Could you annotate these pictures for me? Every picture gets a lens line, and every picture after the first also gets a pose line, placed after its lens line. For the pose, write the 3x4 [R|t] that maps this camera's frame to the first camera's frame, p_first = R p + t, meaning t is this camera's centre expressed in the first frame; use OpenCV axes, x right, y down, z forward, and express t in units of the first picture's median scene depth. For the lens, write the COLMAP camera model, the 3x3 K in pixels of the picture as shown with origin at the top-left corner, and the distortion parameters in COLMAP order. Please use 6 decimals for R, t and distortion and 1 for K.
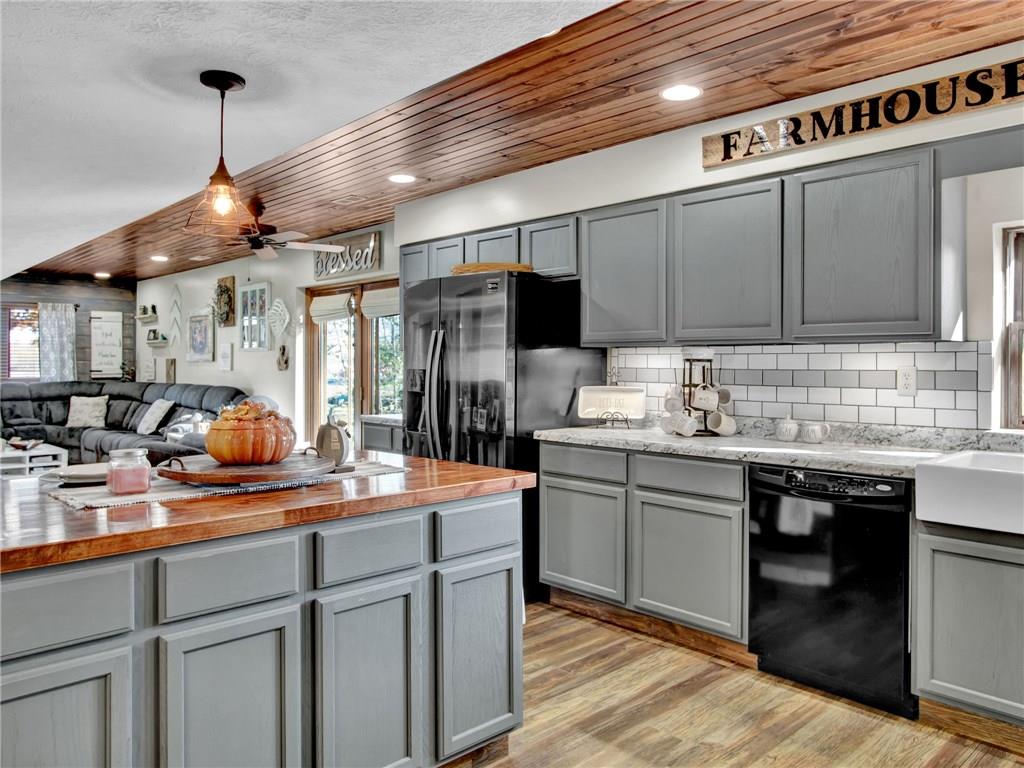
lens RADIAL K [[746.0, 0, 504.9], [0, 746.0, 360.6], [0, 0, 1]] dist [-0.008976, 0.005787]
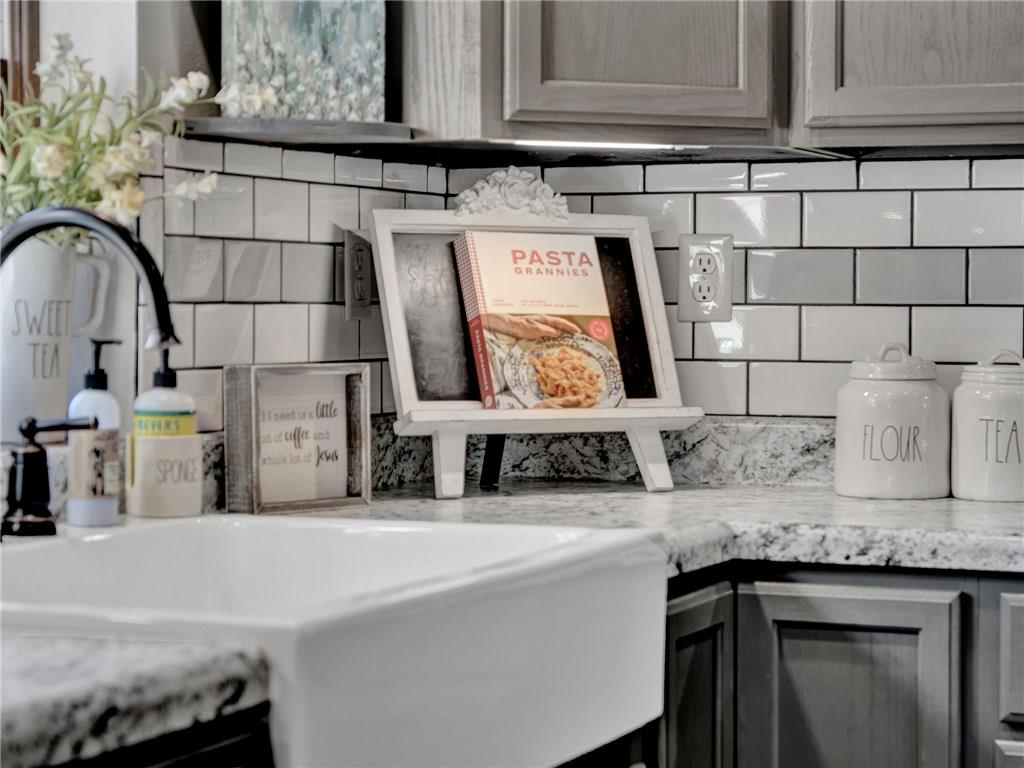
lens RADIAL K [[2547.9, 0, 465.0], [0, 2547.9, 382.8], [0, 0, 1]] dist [-0.004377, 0.137860]
pose [[-0.405372, -0.029794, 0.913666, -0.101536], [-0.004446, 0.999521, 0.030621, 0.039048], [-0.914141, 0.008351, -0.405310, 1.035772]]
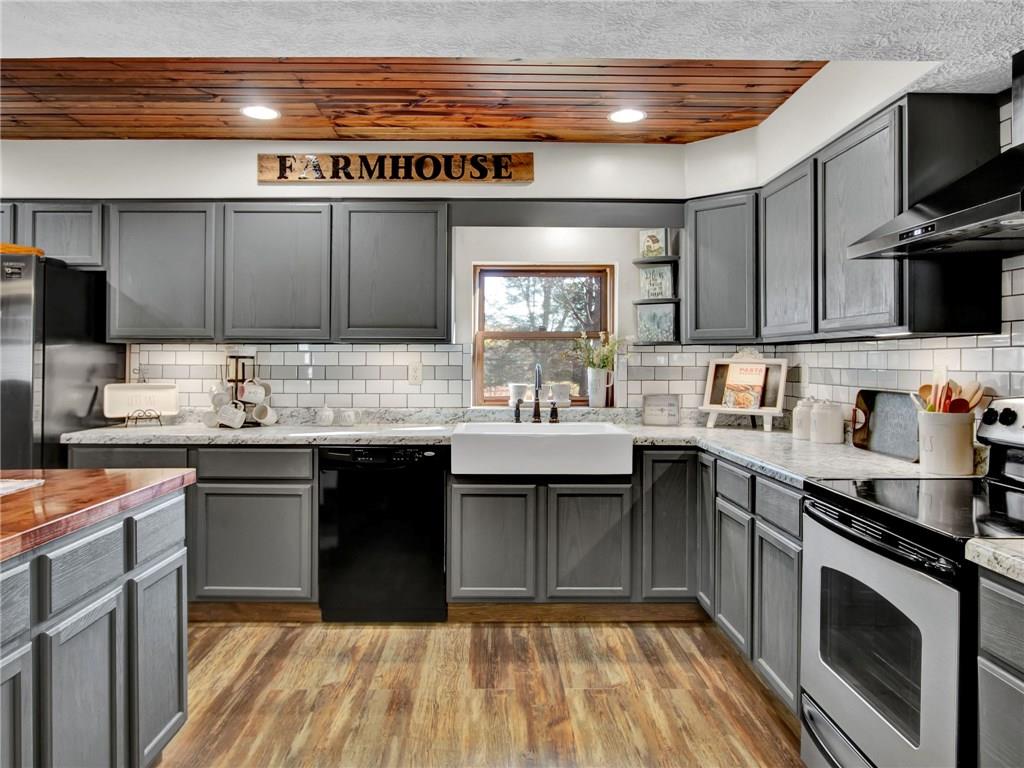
lens RADIAL K [[718.0, 0, 497.0], [0, 718.0, 356.5], [0, 0, 1]] dist [-0.025339, 0.019114]
pose [[0.683025, 0.004199, 0.730383, -0.296038], [-0.003703, 0.999991, -0.002286, -0.000444], [-0.730386, -0.001144, 0.683034, 0.030705]]
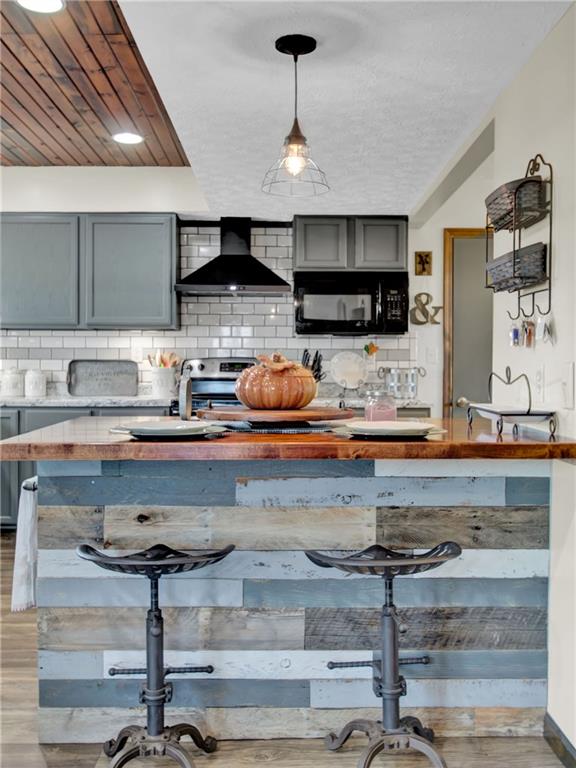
lens RADIAL K [[813.4, 0, 284.8], [0, 813.4, 375.7], [0, 0, 1]] dist [-0.005648, 0.033579]
pose [[-0.732083, -0.011110, 0.681125, -0.823957], [-0.006893, 0.999937, 0.008902, 0.055258], [-0.681180, 0.001822, -0.732113, 1.321902]]
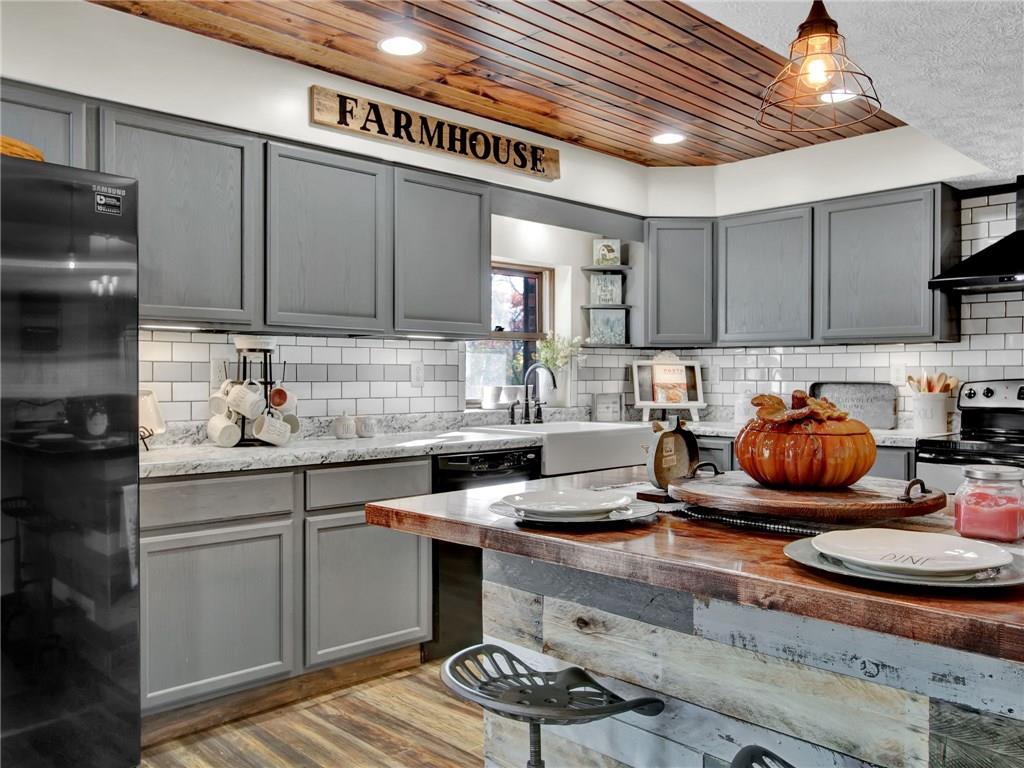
lens RADIAL K [[830.4, 0, 494.6], [0, 830.4, 386.5], [0, 0, 1]] dist [-0.016933, 0.012486]
pose [[0.003396, -0.013162, 0.999908, -0.762434], [-0.004207, 0.999904, 0.013177, 0.030100], [-0.999985, -0.004251, 0.003341, 0.903103]]
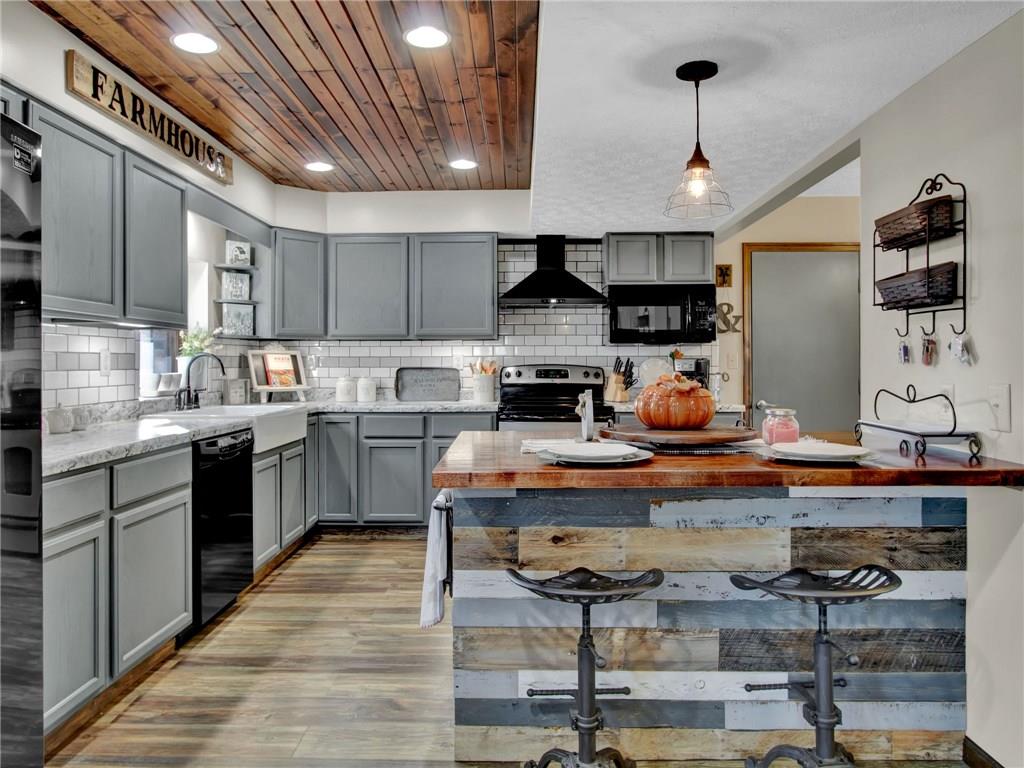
lens RADIAL K [[718.0, 0, 497.0], [0, 718.0, 356.5], [0, 0, 1]] dist [-0.025339, 0.019114]
pose [[-0.703489, 0.007330, 0.710668, -0.647265], [-0.000230, 0.999944, -0.010541, 0.030598], [-0.710706, -0.007579, -0.703449, 1.373580]]
